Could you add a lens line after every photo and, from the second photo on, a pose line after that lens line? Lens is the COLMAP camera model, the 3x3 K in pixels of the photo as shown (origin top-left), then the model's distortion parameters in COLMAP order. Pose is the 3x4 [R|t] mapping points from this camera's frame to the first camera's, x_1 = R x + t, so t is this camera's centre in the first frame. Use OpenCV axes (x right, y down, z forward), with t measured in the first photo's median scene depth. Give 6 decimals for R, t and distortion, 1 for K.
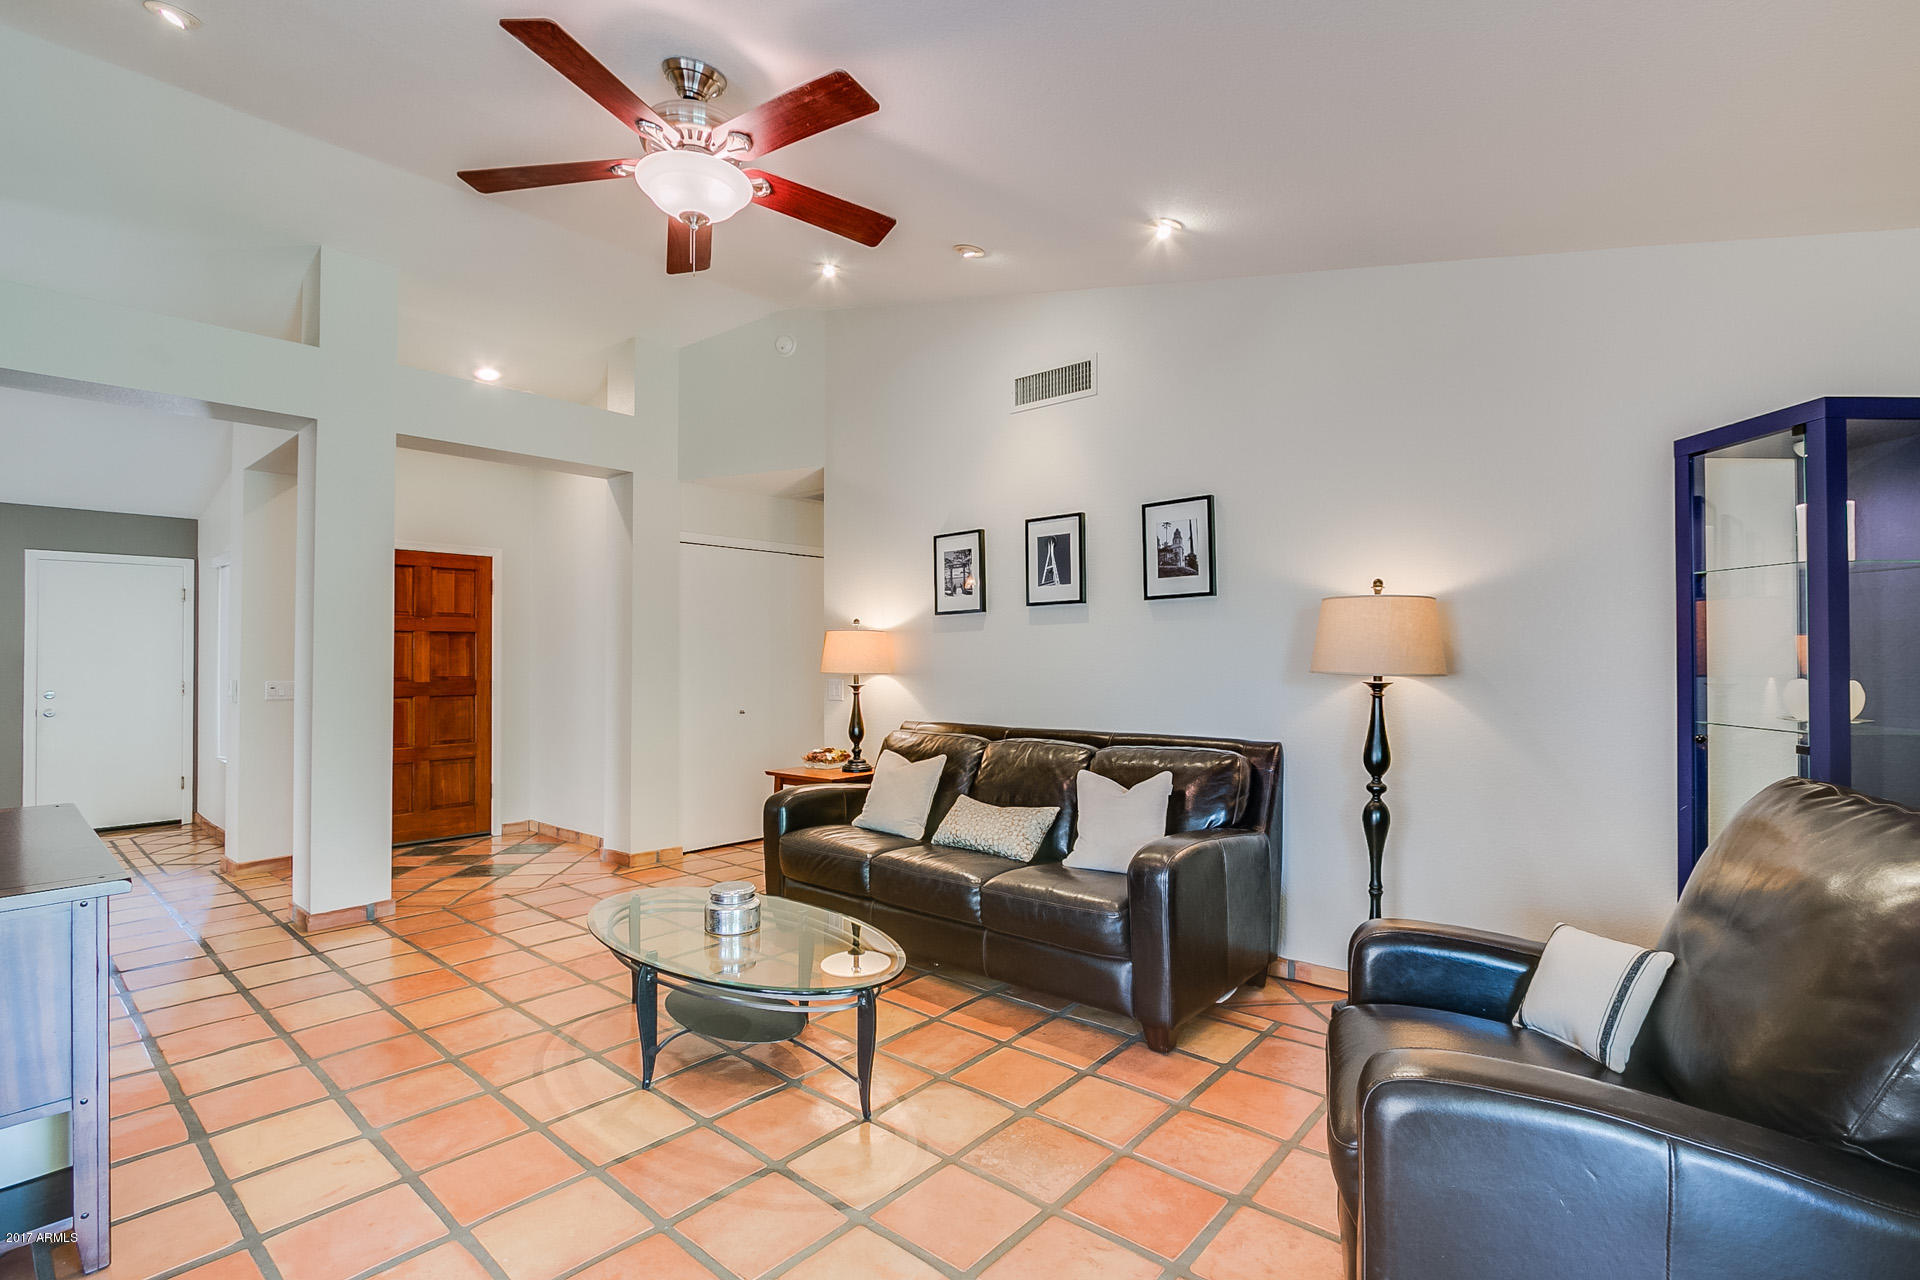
lens RADIAL K [[884.2, 0, 960.0], [0, 884.2, 643.8], [0, 0, 1]] dist [-0.013376, 0.000294]
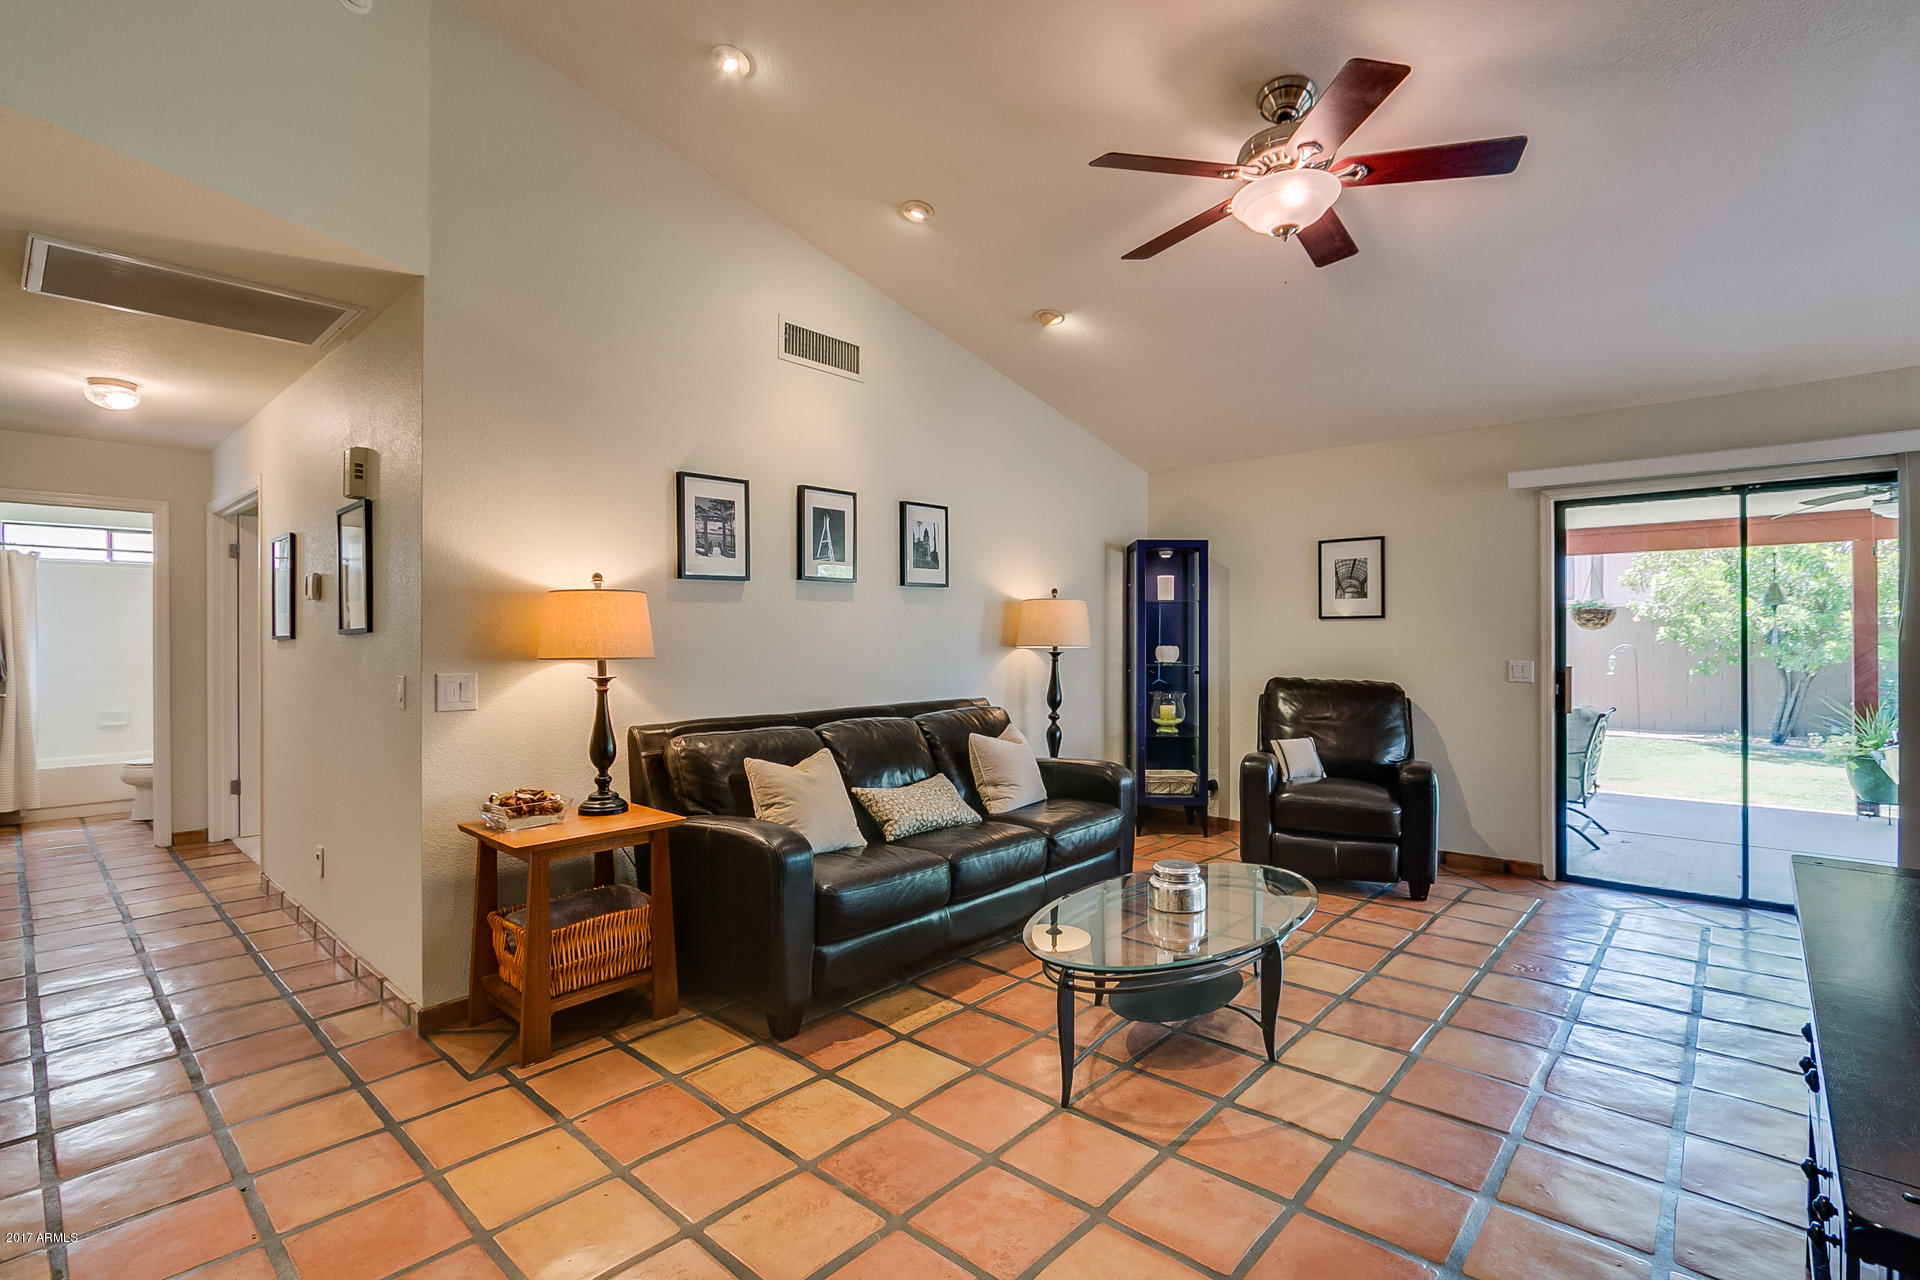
lens RADIAL K [[884.2, 0, 958.8], [0, 884.2, 638.8], [0, 0, 1]] dist [-0.013376, 0.000294]
pose [[0.020422, 0.018841, 0.999614, -0.847140], [0.003950, 0.999813, -0.018925, 0.037022], [-0.999784, 0.004335, 0.020344, 0.837727]]
